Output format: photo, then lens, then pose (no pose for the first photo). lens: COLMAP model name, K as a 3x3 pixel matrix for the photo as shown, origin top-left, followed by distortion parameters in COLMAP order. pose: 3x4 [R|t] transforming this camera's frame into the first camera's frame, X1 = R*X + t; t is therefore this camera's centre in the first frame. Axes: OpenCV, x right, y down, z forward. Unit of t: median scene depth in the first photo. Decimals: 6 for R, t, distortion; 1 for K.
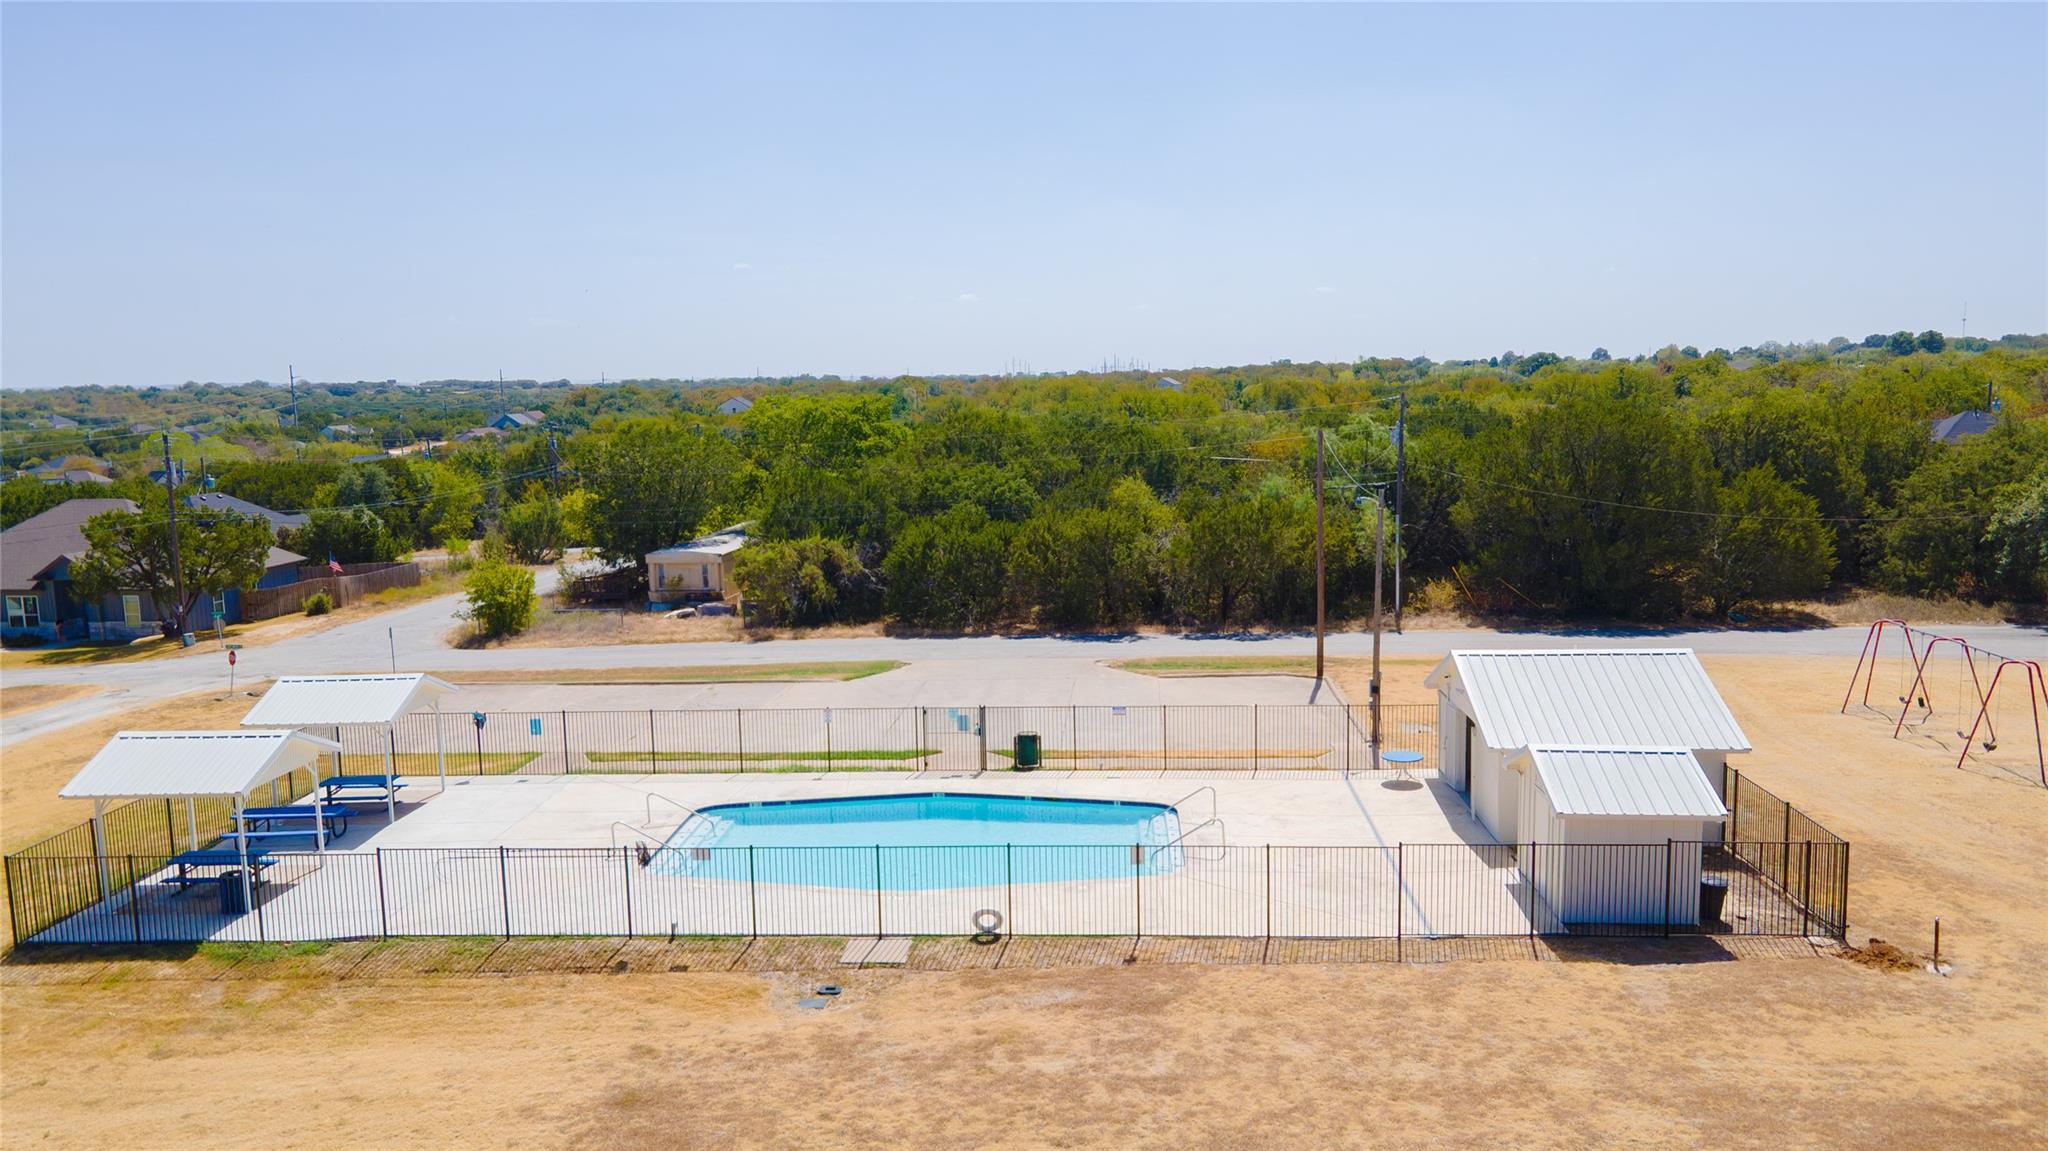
lens RADIAL K [[1434.9, 0, 1024.0], [0, 1434.9, 575.5], [0, 0, 1]] dist [0.037297, 0.001985]
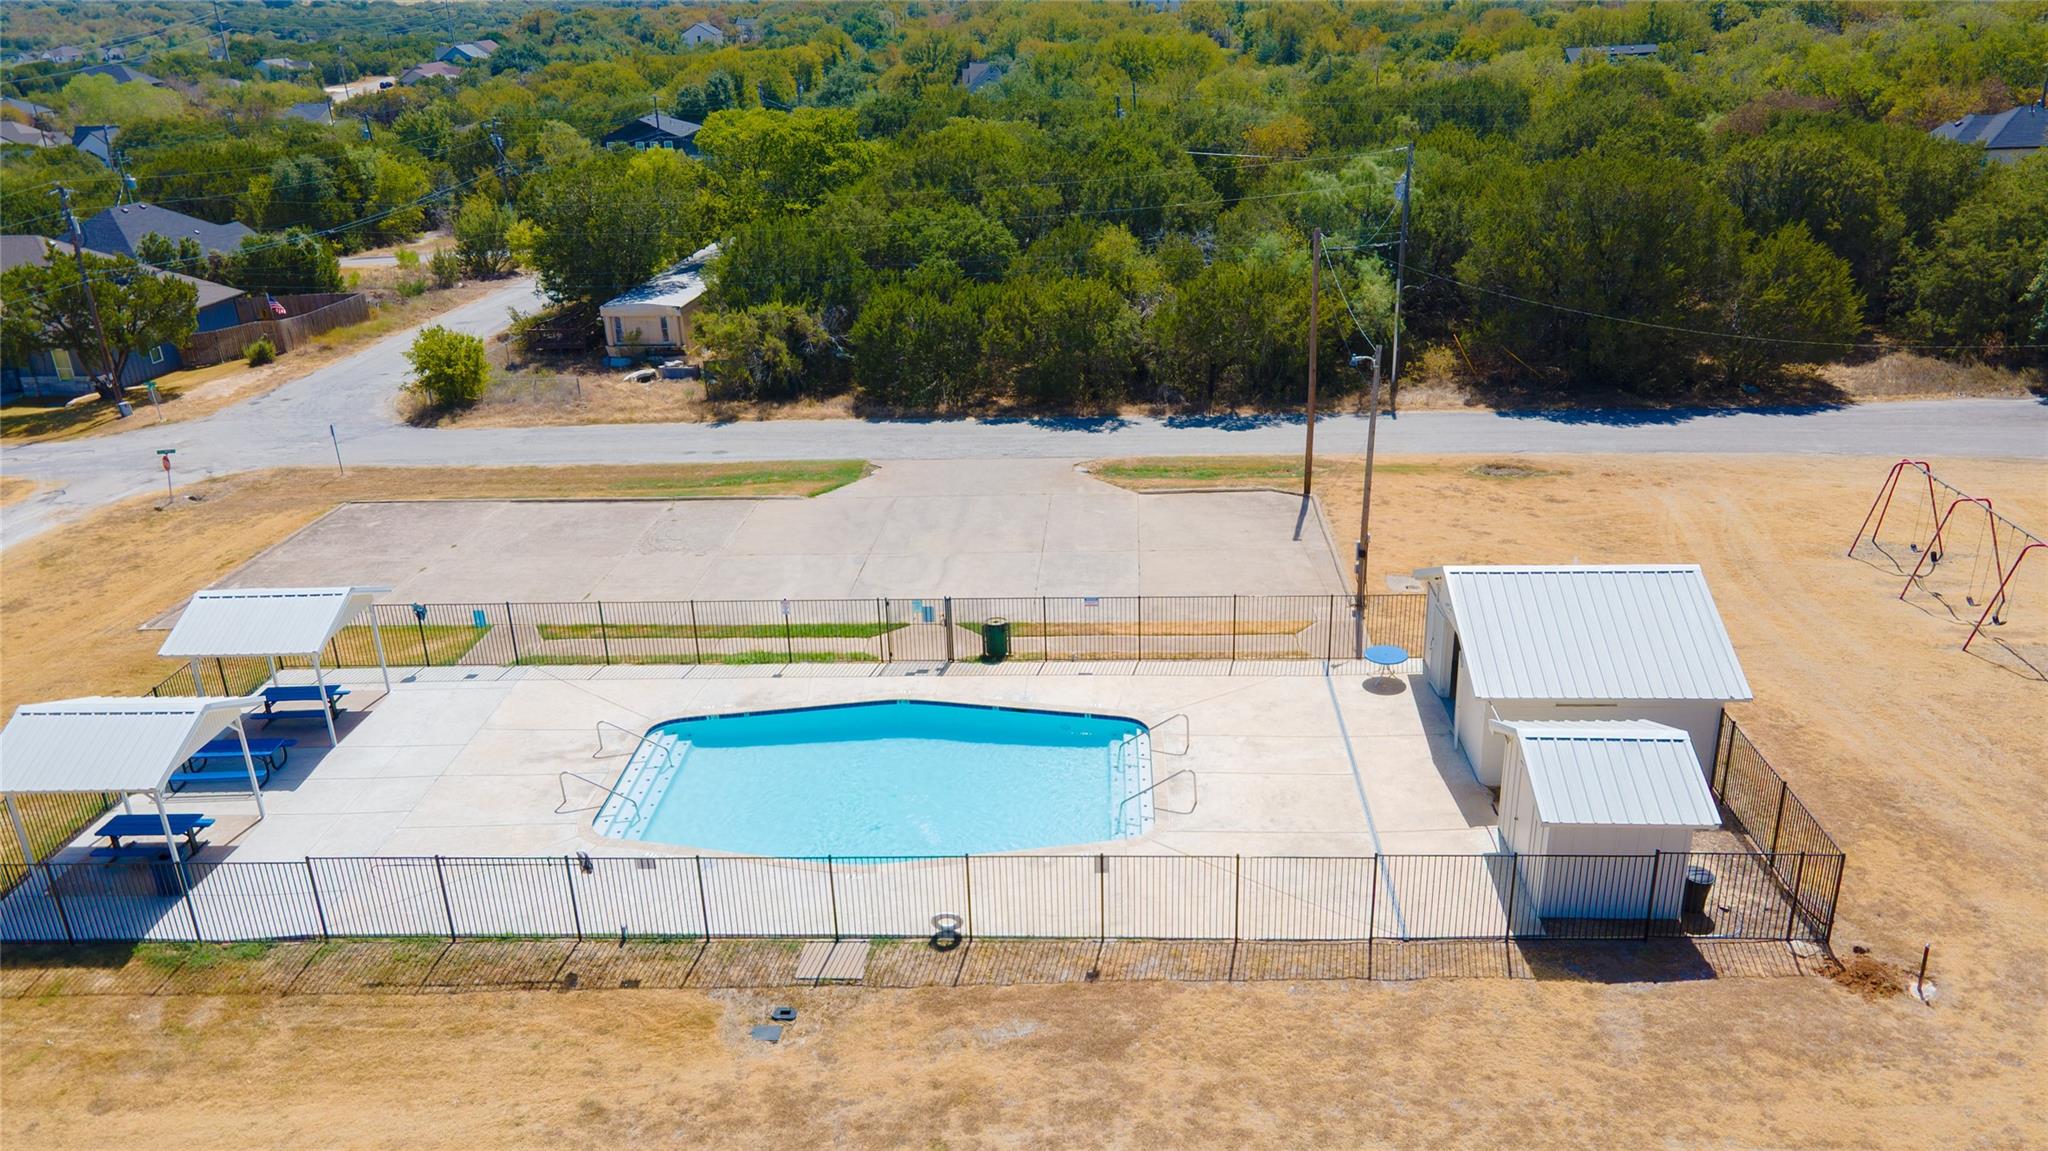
lens RADIAL K [[1440.6, 0, 1024.0], [0, 1440.6, 575.5], [0, 0, 1]] dist [0.036896, 0.005317]
pose [[0.999887, -0.014502, 0.003907, 0.018125], [0.013109, 0.969629, 0.244230, -0.156019], [-0.007330, -0.244151, 0.969710, 0.079536]]
